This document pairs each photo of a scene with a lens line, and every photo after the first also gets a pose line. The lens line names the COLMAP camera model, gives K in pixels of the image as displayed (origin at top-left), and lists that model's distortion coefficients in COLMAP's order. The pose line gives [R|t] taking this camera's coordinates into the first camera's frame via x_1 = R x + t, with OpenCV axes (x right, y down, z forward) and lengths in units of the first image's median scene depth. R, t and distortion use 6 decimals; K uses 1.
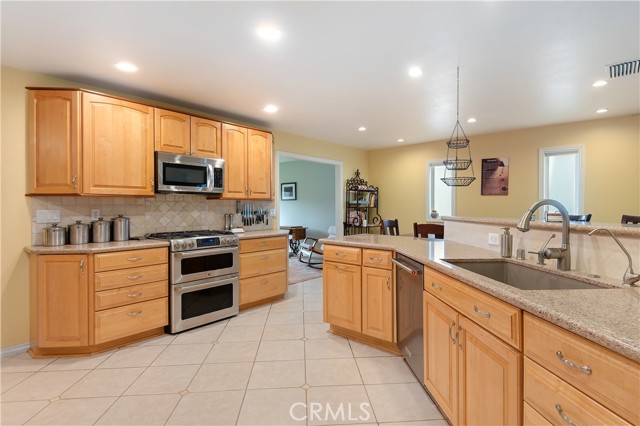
lens RADIAL K [[324.4, 0, 323.1], [0, 324.4, 207.9], [0, 0, 1]] dist [0.022633, -0.001954]
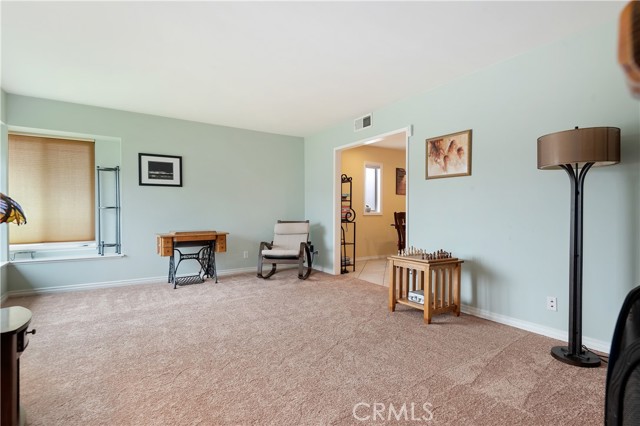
lens RADIAL K [[324.4, 0, 320.5], [0, 324.4, 213.8], [0, 0, 1]] dist [0.022633, -0.001954]
pose [[0.276178, -0.006054, 0.961087, -0.792652], [0.001719, 0.999982, 0.005805, 0.029154], [-0.961105, 0.000049, 0.276184, 0.817123]]
